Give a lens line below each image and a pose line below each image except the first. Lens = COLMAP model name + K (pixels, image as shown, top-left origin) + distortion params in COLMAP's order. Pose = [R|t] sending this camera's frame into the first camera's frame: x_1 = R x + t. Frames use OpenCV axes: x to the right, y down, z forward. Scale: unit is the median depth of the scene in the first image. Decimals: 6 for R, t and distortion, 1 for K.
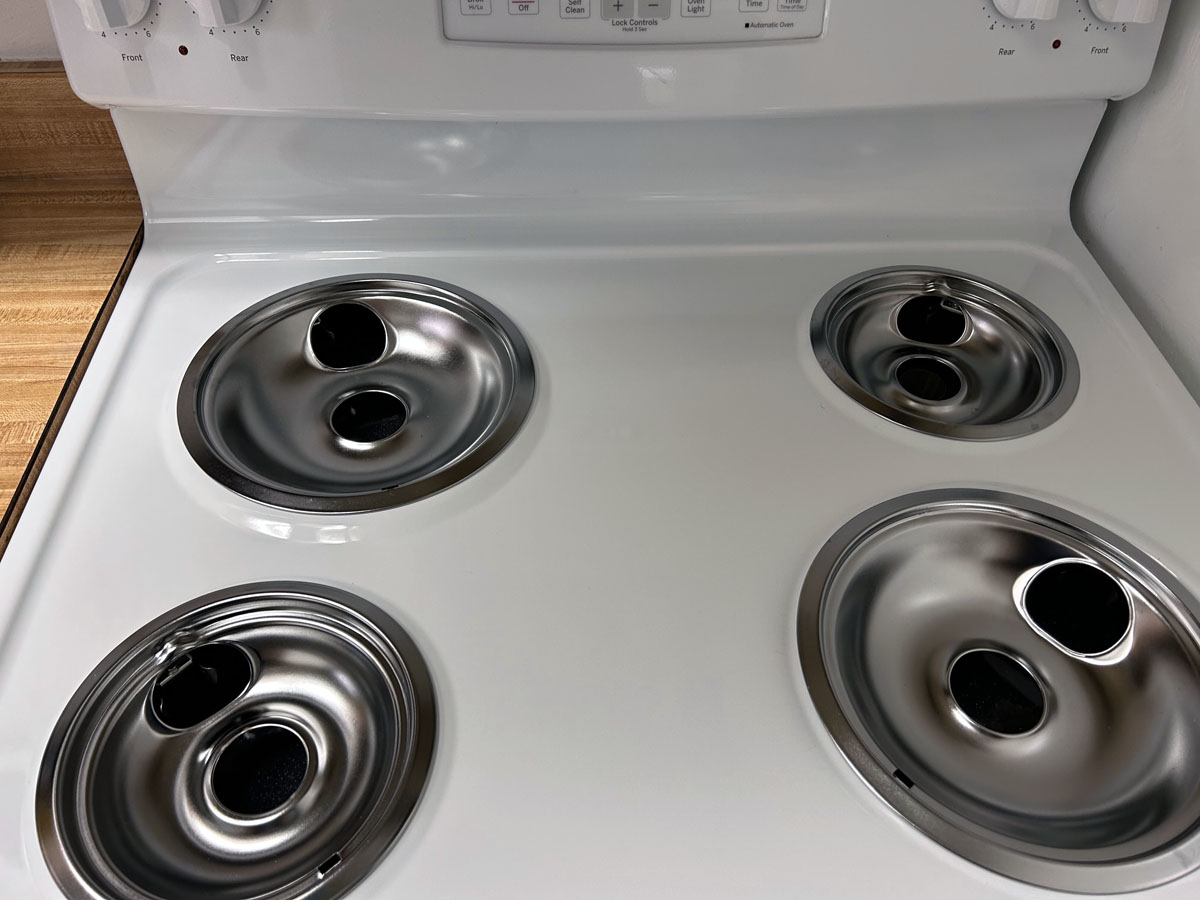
lens RADIAL K [[905.3, 0, 599.0], [0, 905.3, 454.1], [0, 0, 1]] dist [0.043514, -0.053011]
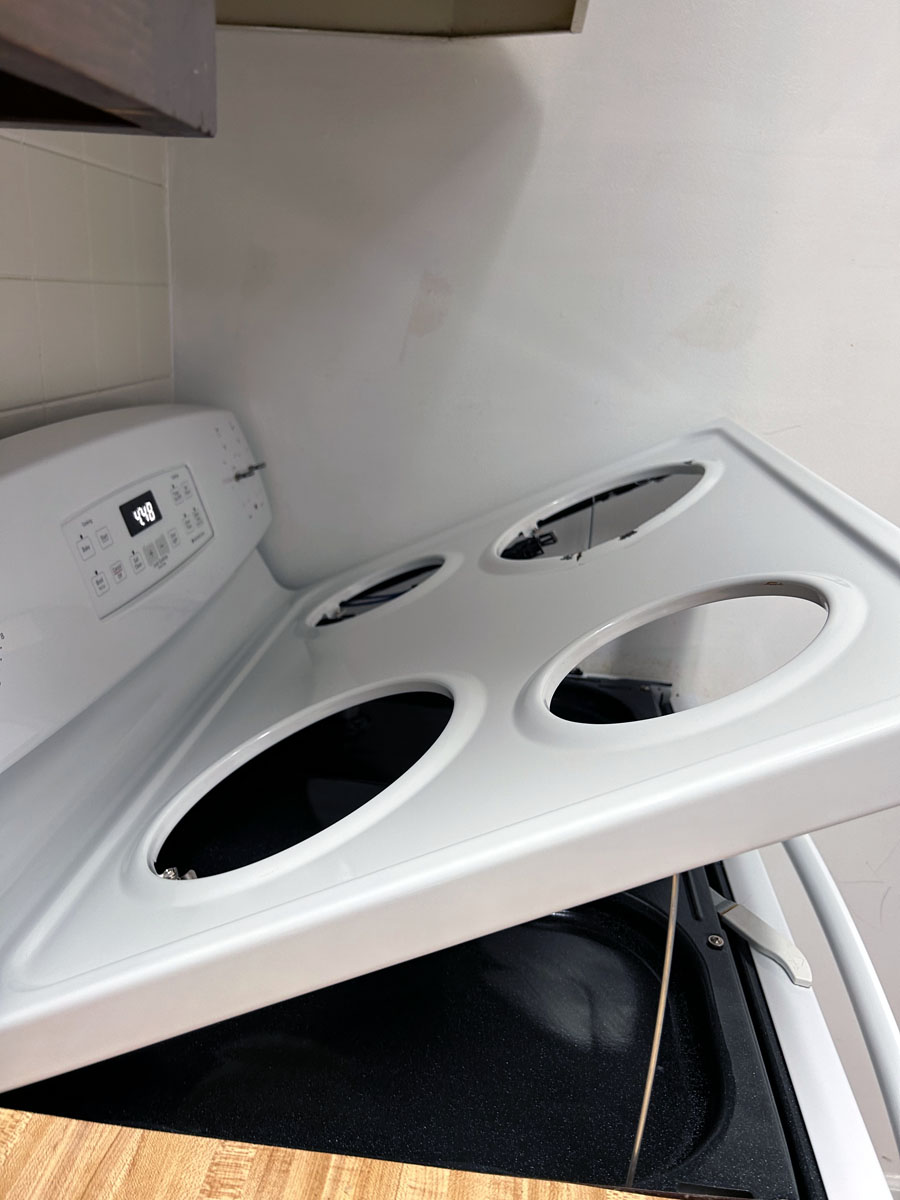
lens RADIAL K [[905.3, 0, 456.1], [0, 905.3, 602.4], [0, 0, 1]] dist [0.043514, -0.053011]
pose [[0.163365, -0.342057, 0.925370, -1.066346], [0.675795, 0.722153, 0.147634, -0.327423], [-0.718758, 0.601242, 0.349135, 0.278351]]
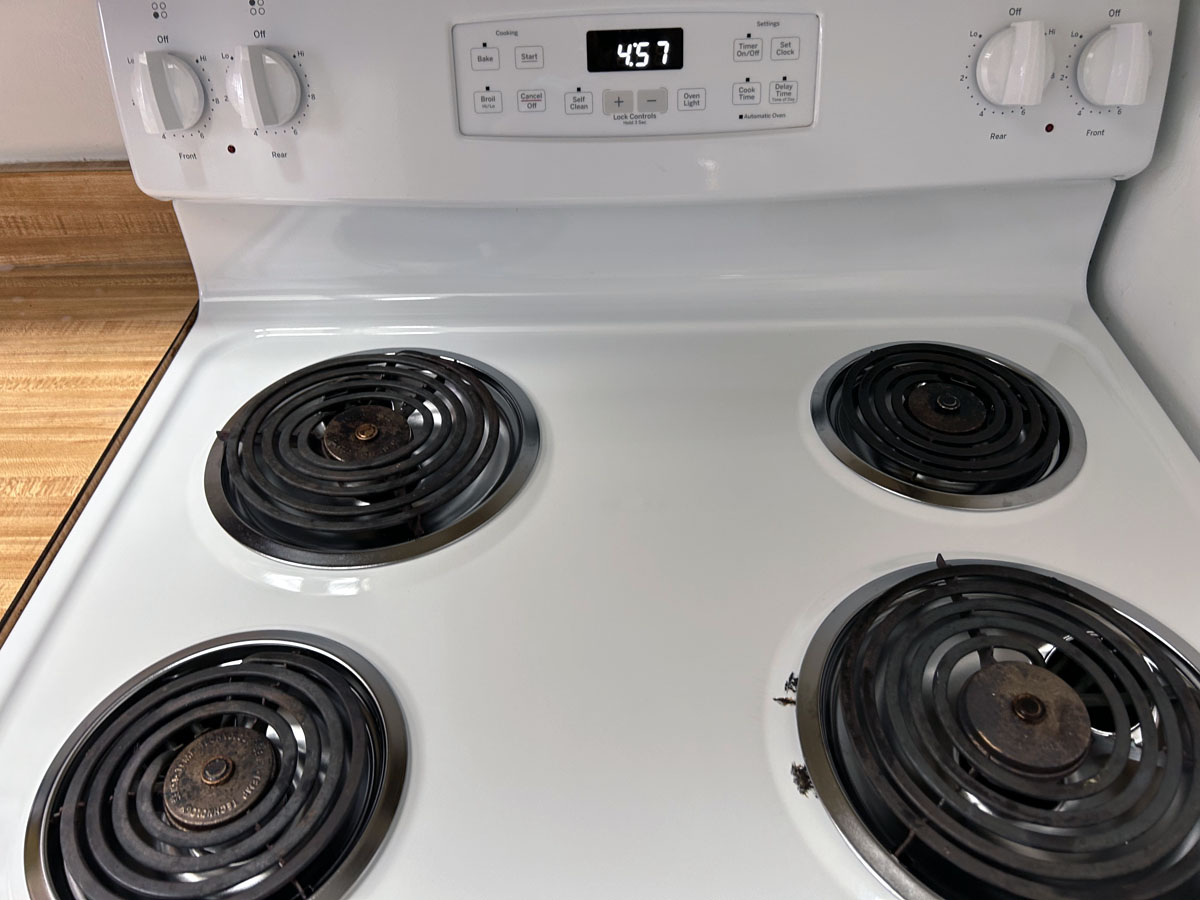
lens RADIAL K [[905.3, 0, 599.0], [0, 905.3, 444.5], [0, 0, 1]] dist [0.043514, -0.053011]
pose [[0.995366, 0.012508, -0.095339, 0.101451], [-0.022269, 0.994533, -0.102018, 0.022177], [0.093542, 0.103669, 0.990203, -0.027952]]
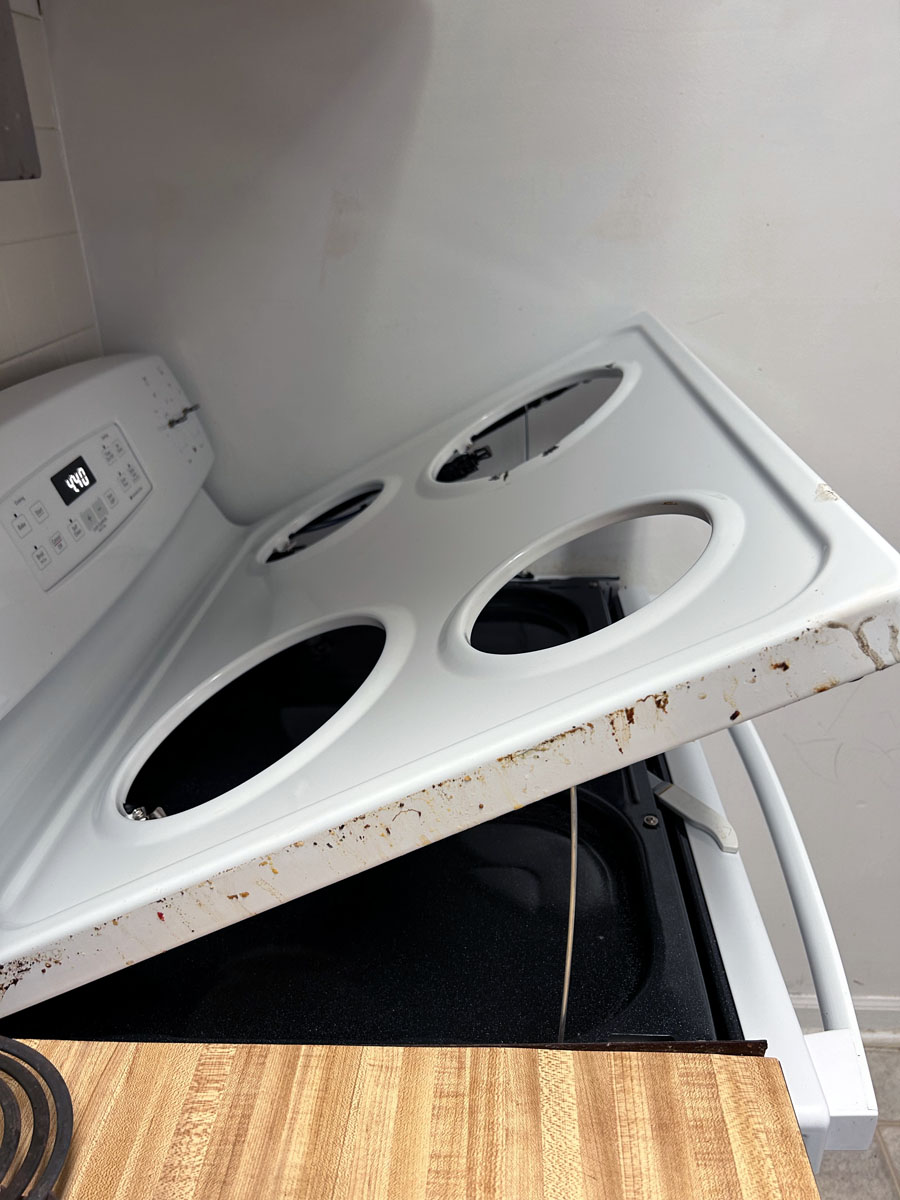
lens RADIAL K [[905.3, 0, 453.6], [0, 905.3, 602.3], [0, 0, 1]] dist [0.043514, -0.053011]
pose [[0.114914, -0.467267, 0.876616, -1.091411], [0.743874, 0.625335, 0.235813, -0.319695], [-0.658367, 0.624994, 0.419447, 0.165008]]
